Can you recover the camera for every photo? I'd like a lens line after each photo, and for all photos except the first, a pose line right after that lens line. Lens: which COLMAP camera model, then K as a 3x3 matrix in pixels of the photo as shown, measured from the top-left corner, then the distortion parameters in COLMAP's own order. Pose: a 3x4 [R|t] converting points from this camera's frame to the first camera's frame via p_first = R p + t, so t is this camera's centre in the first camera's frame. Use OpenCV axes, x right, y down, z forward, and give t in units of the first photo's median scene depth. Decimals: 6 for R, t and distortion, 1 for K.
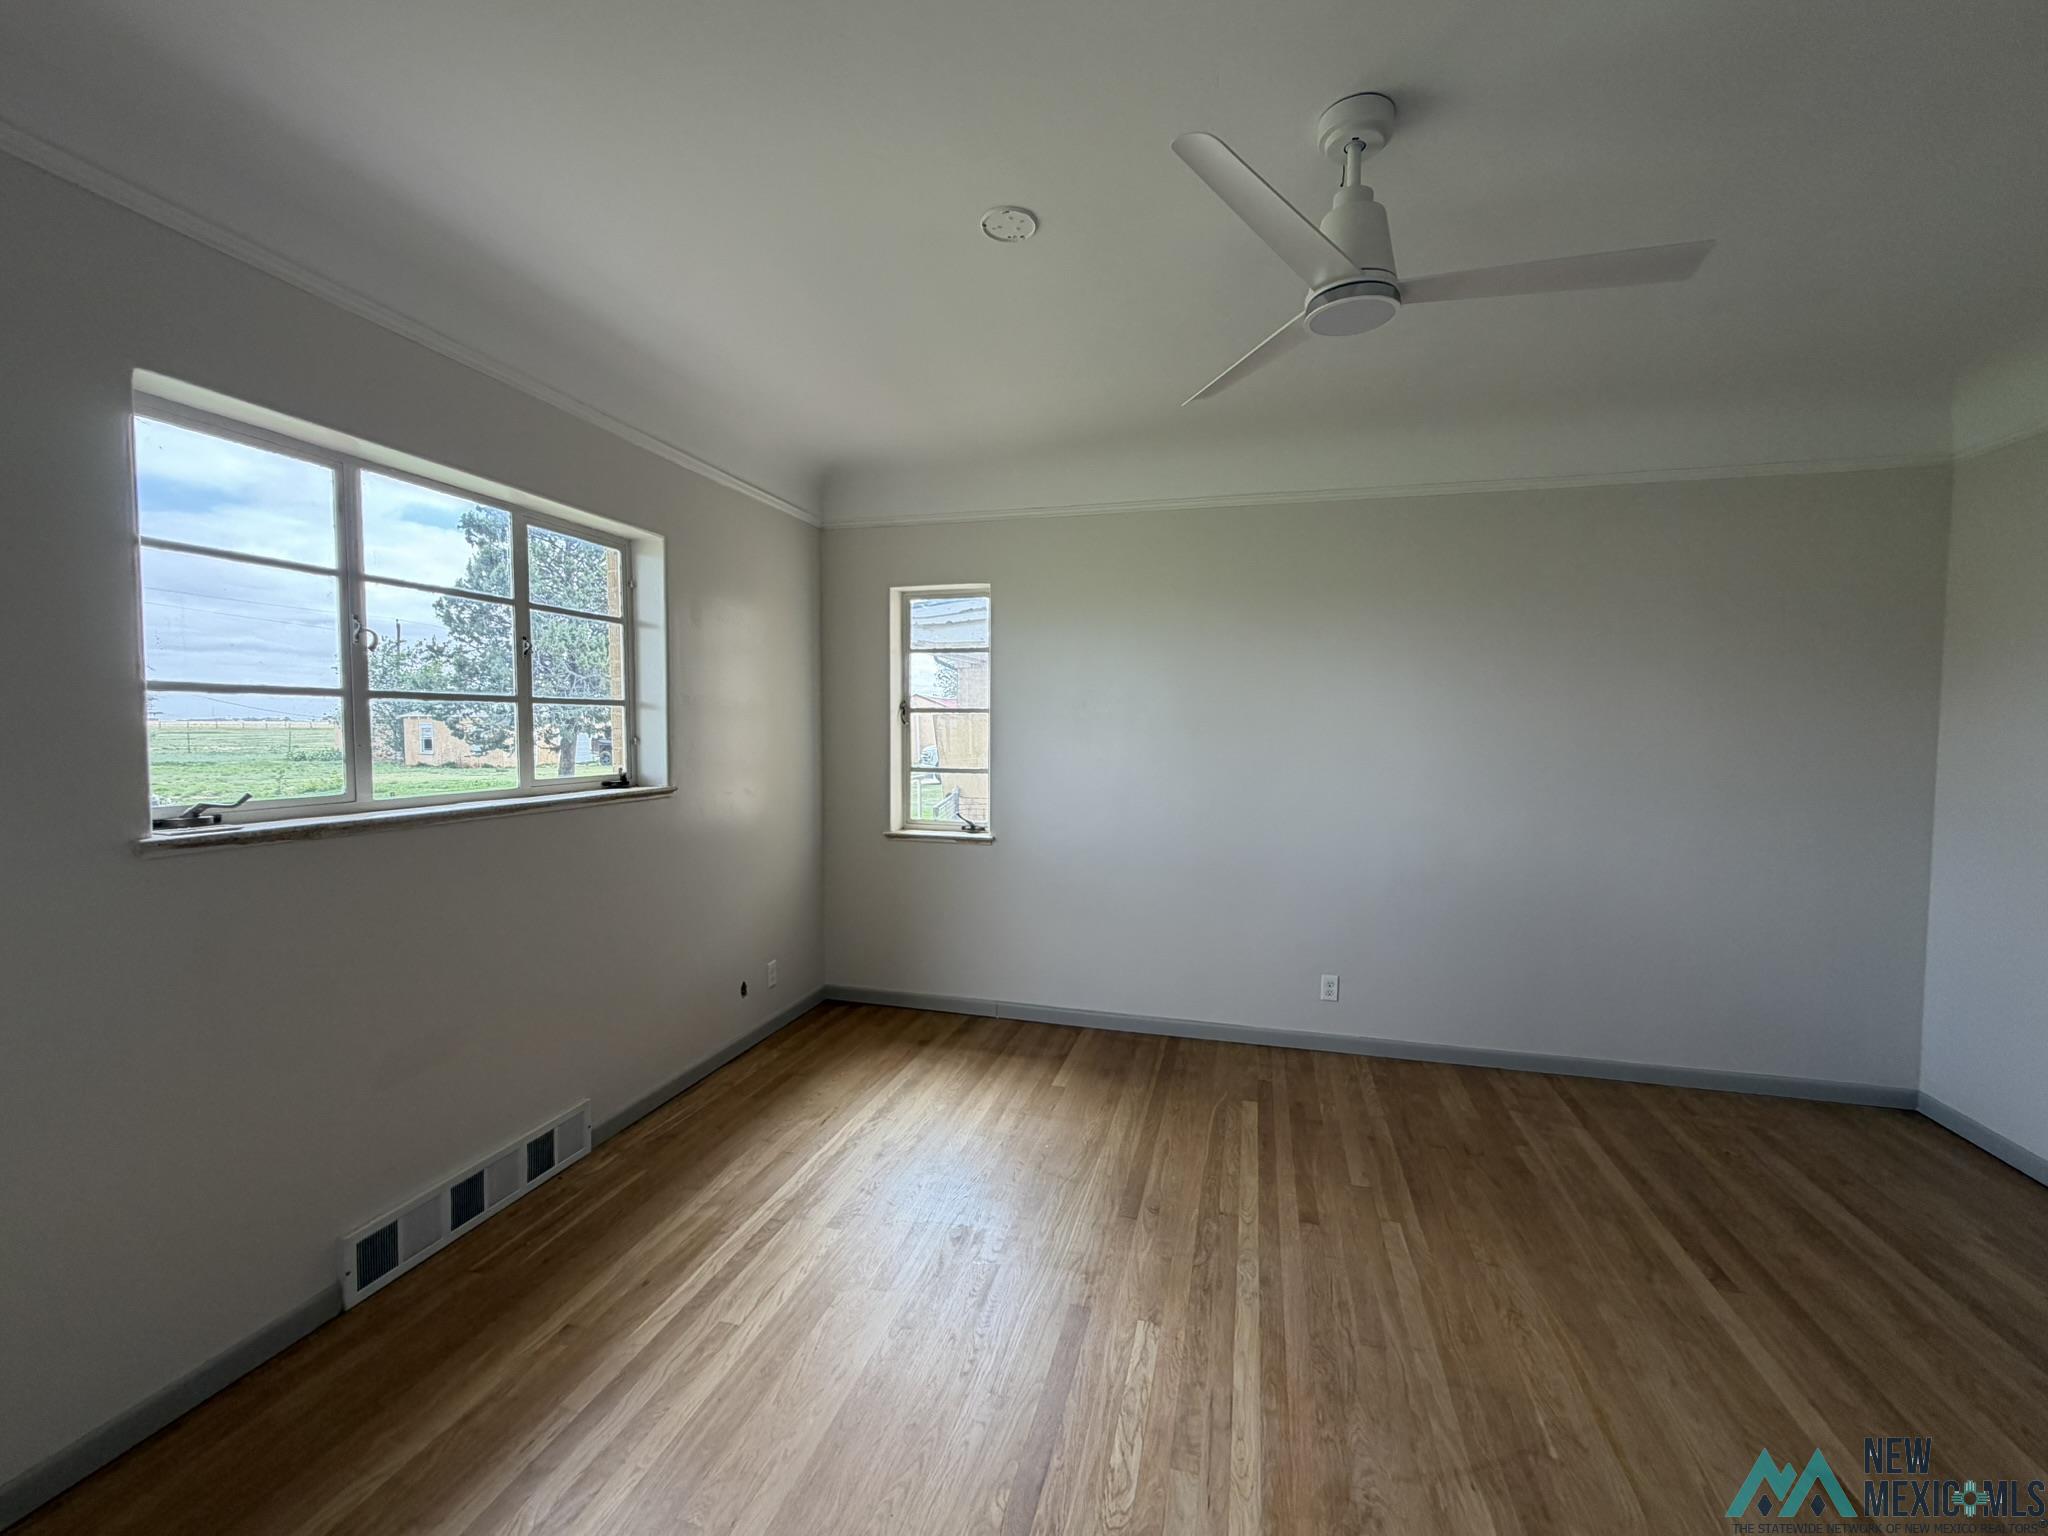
lens RADIAL K [[817.5, 0, 1041.4], [0, 817.5, 750.0], [0, 0, 1]] dist [0.002523, 0.000251]
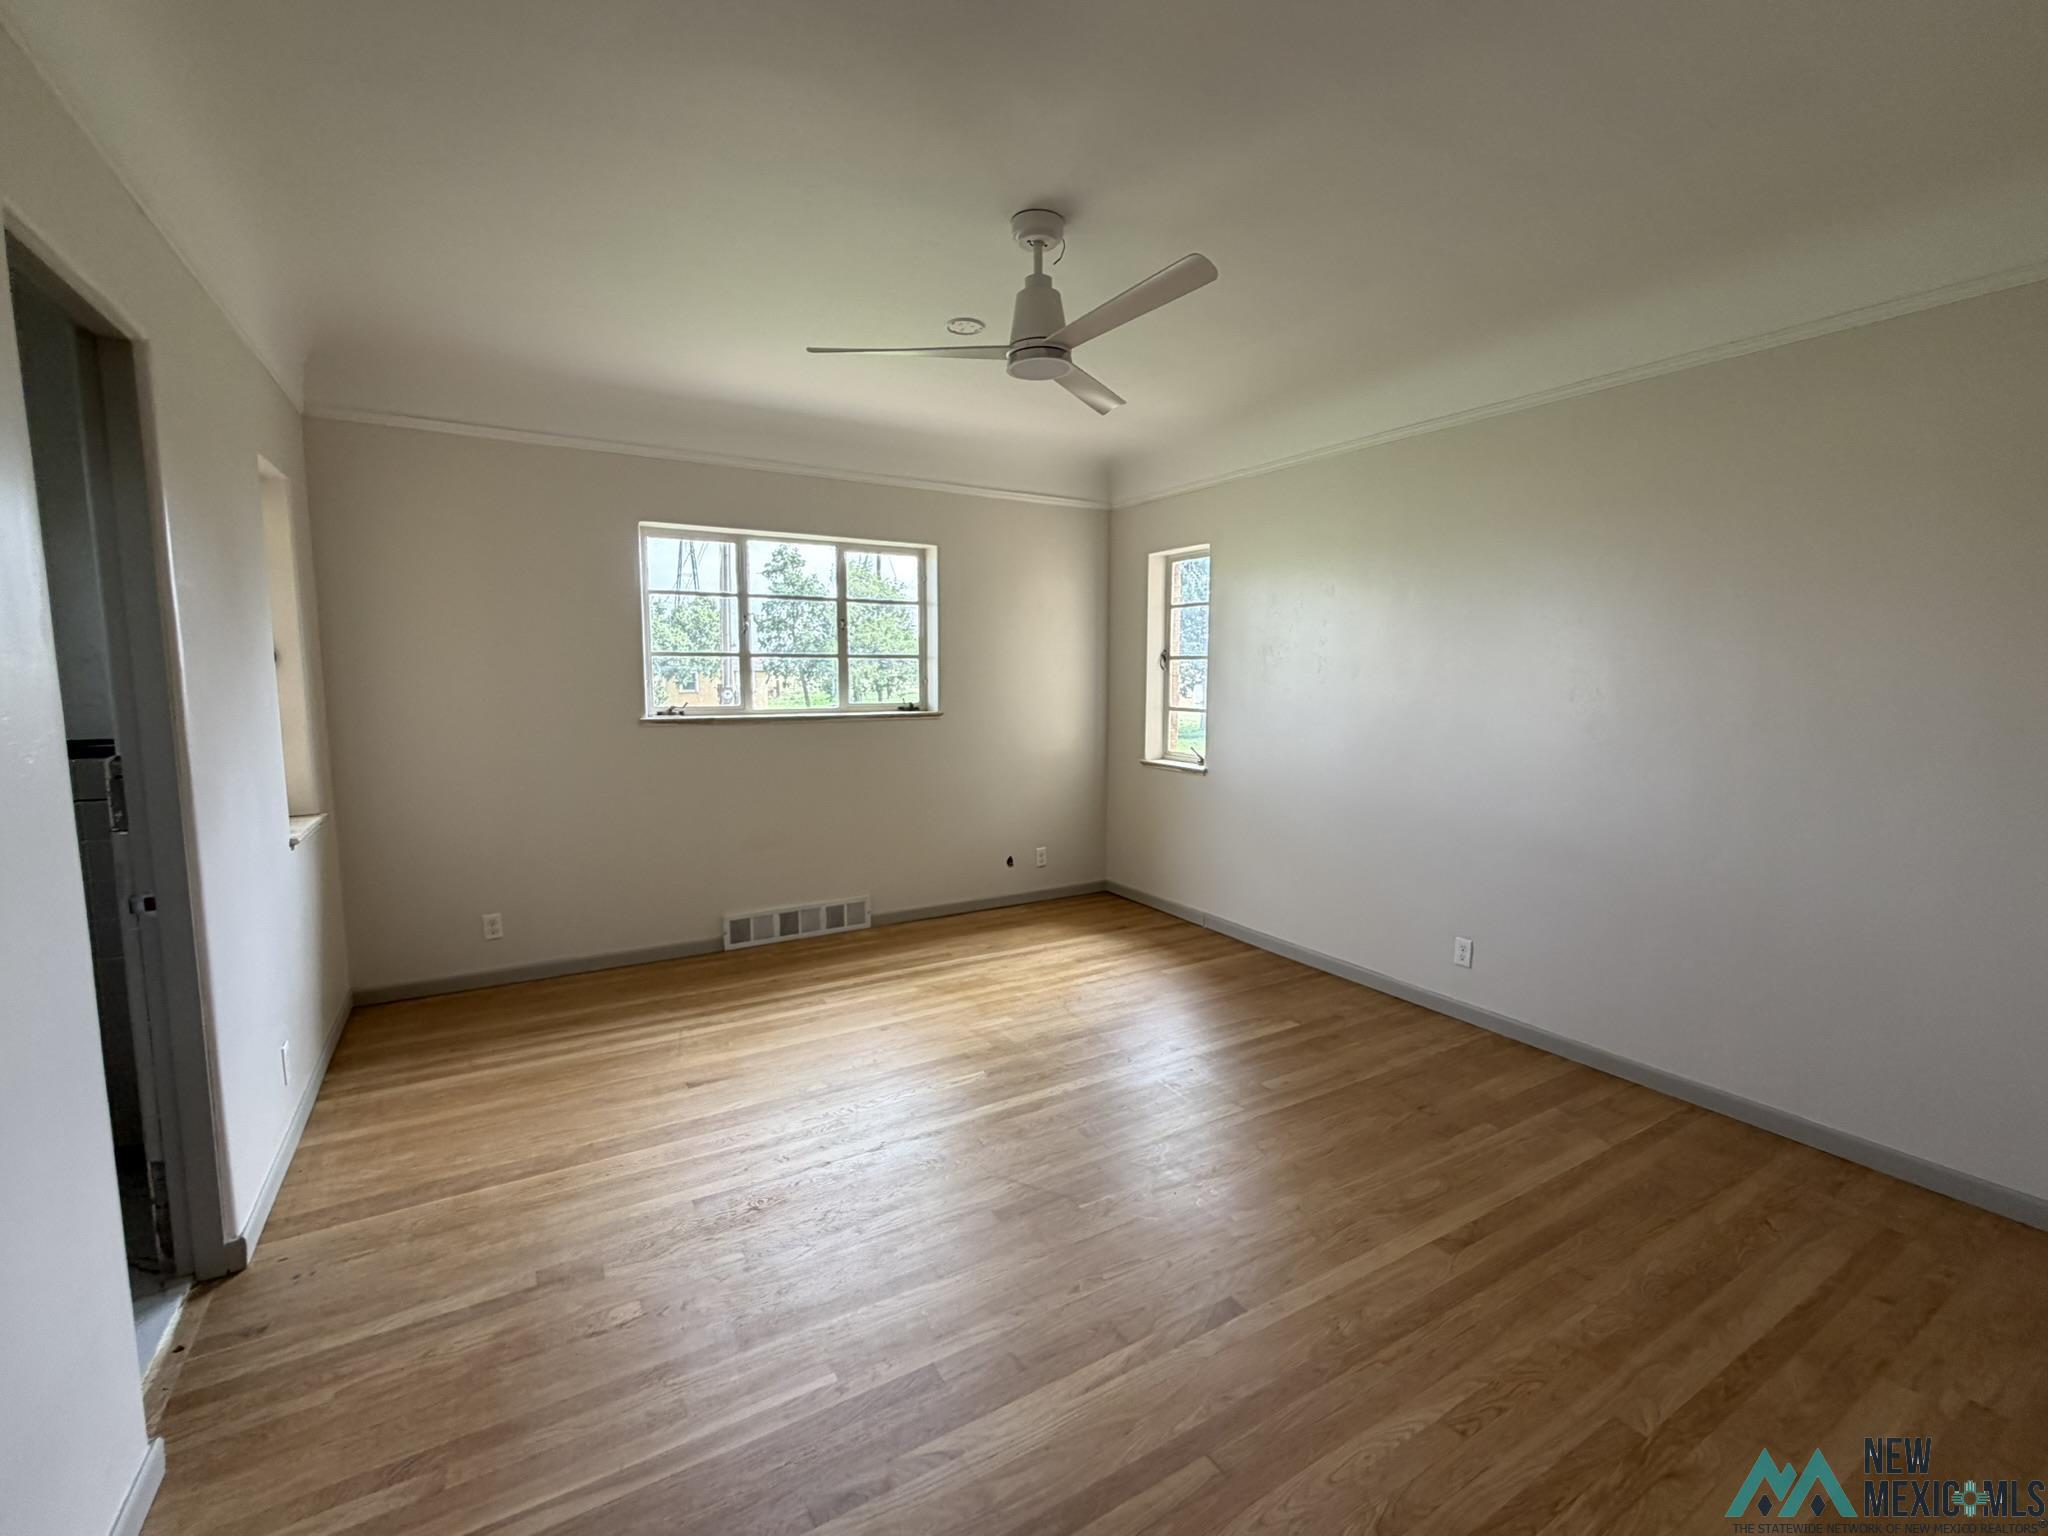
lens RADIAL K [[880.8, 0, 1075.8], [0, 880.8, 737.5], [0, 0, 1]] dist [0.004460, 0.000713]
pose [[0.739840, 0.044798, -0.671290, 0.824718], [-0.017836, 0.998736, 0.046992, 0.011270], [0.672547, -0.022793, 0.739704, -0.032074]]
